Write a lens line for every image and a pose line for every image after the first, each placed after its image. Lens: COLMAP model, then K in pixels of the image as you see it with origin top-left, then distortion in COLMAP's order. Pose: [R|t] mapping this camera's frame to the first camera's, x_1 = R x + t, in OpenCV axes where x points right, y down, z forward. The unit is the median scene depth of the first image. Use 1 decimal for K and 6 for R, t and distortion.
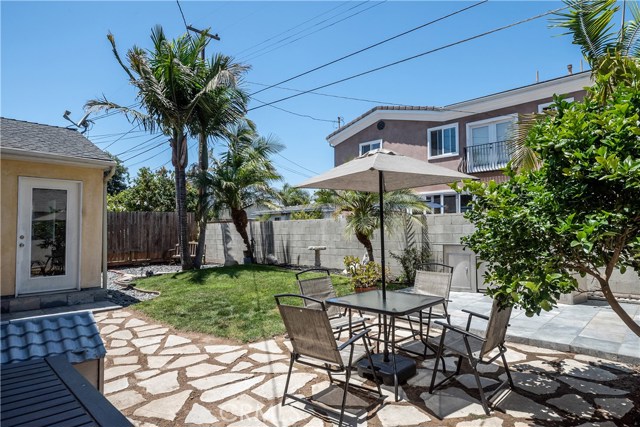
lens RADIAL K [[375.6, 0, 318.9], [0, 375.6, 214.8], [0, 0, 1]] dist [-0.025859, -0.000585]
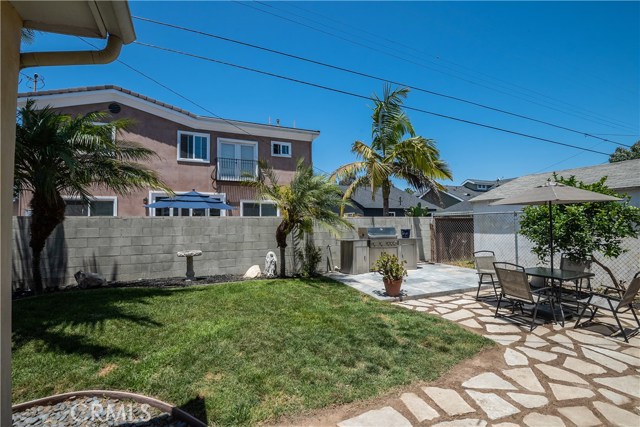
lens RADIAL K [[298.7, 0, 323.6], [0, 298.7, 215.1], [0, 0, 1]] dist [-0.027883, -0.000686]
pose [[0.355568, 0.033995, 0.934032, -0.502976], [-0.039313, 0.998998, -0.021394, 0.007159], [-0.933823, -0.029113, 0.356548, 0.513189]]
